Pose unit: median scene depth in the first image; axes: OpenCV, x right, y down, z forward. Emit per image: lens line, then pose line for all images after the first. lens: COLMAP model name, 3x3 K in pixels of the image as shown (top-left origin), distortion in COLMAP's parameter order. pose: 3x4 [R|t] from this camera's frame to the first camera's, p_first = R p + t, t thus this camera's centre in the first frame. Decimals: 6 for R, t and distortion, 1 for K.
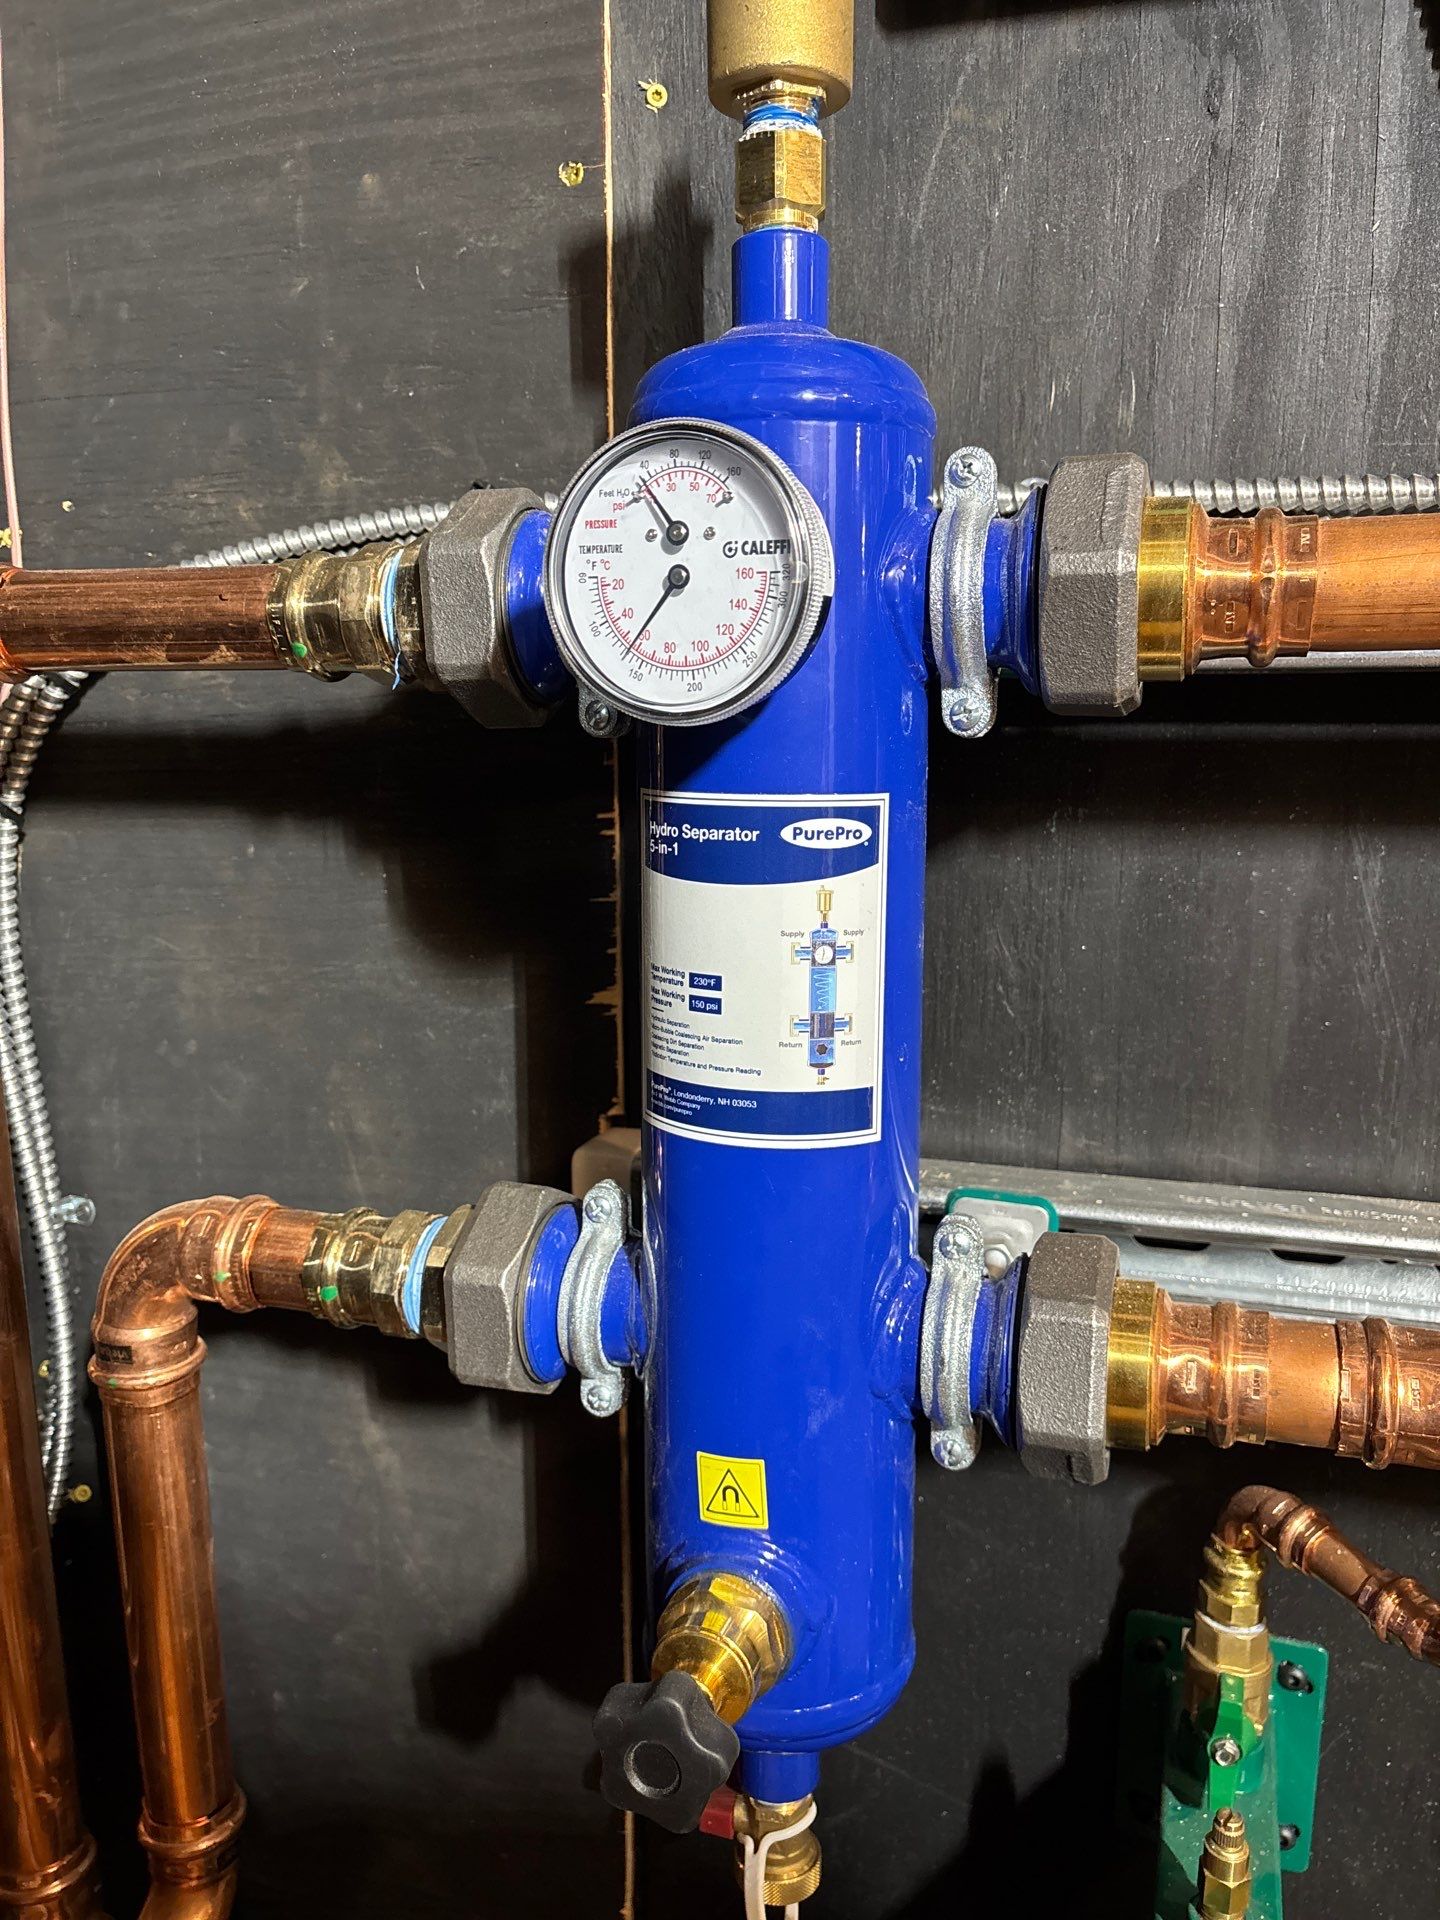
lens RADIAL K [[1444.7, 0, 723.5], [0, 1444.7, 966.3], [0, 0, 1]] dist [0.033411, -0.043338]
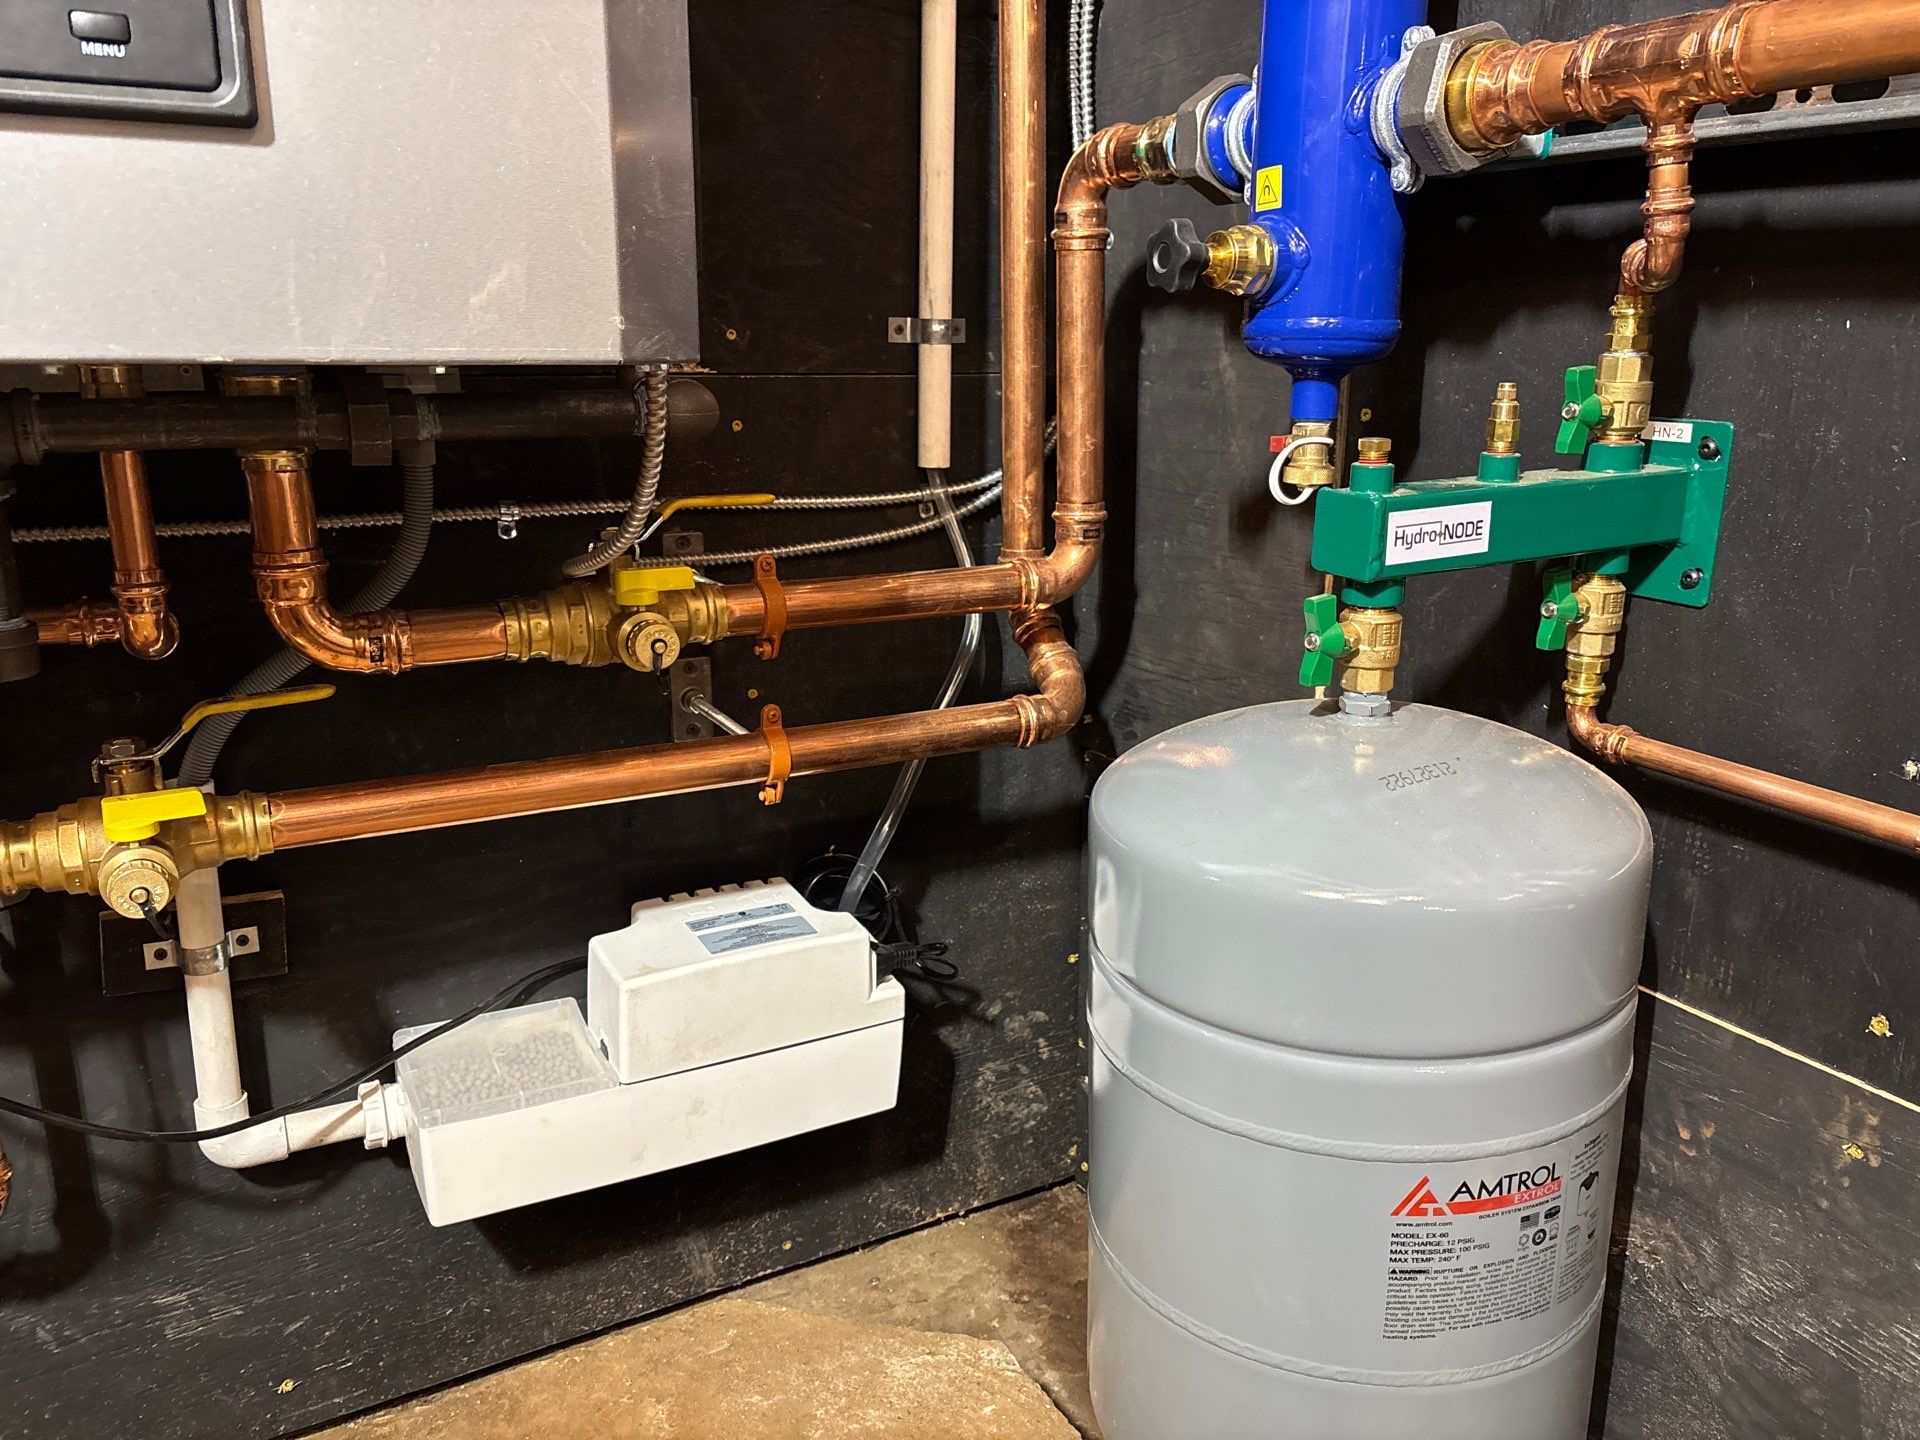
lens RADIAL K [[1444.7, 0, 978.1], [0, 1444.7, 723.5], [0, 0, 1]] dist [0.033411, -0.043338]
pose [[0.748917, 0.183147, -0.636851, 0.883149], [-0.113790, 0.982316, 0.148683, 0.683592], [0.652820, -0.038884, 0.756514, -0.570014]]
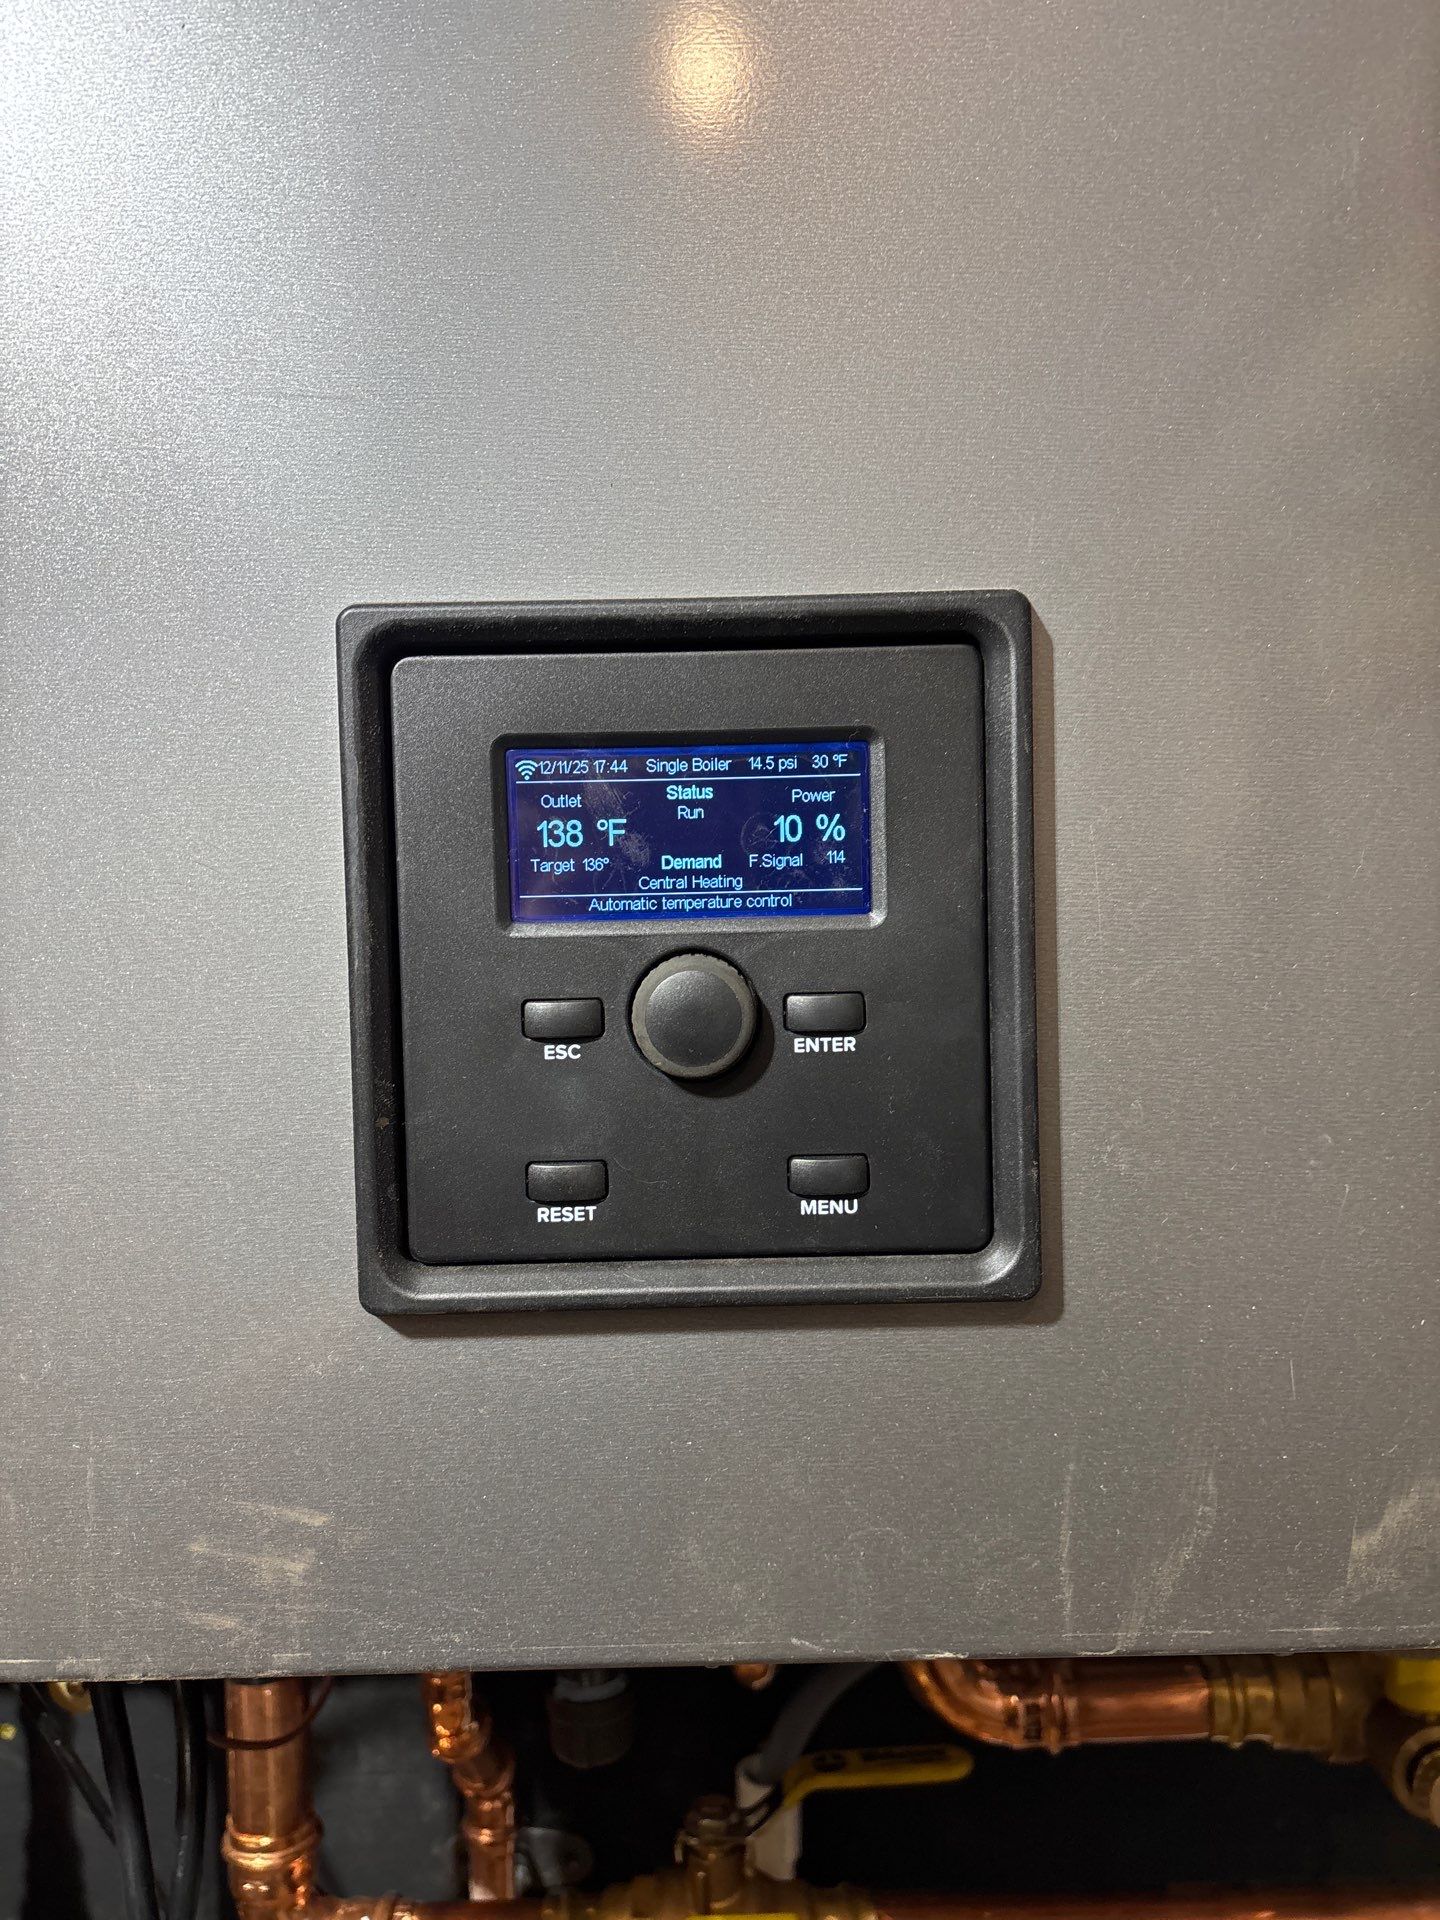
lens RADIAL K [[1444.7, 0, 705.9], [0, 1444.7, 950.7], [0, 0, 1]] dist [0.033411, -0.043338]
pose [[0.325981, 0.048843, -0.944114, 0.283245], [-0.118651, 0.992882, 0.010398, 0.327260], [0.937901, 0.108631, 0.329456, -0.461697]]
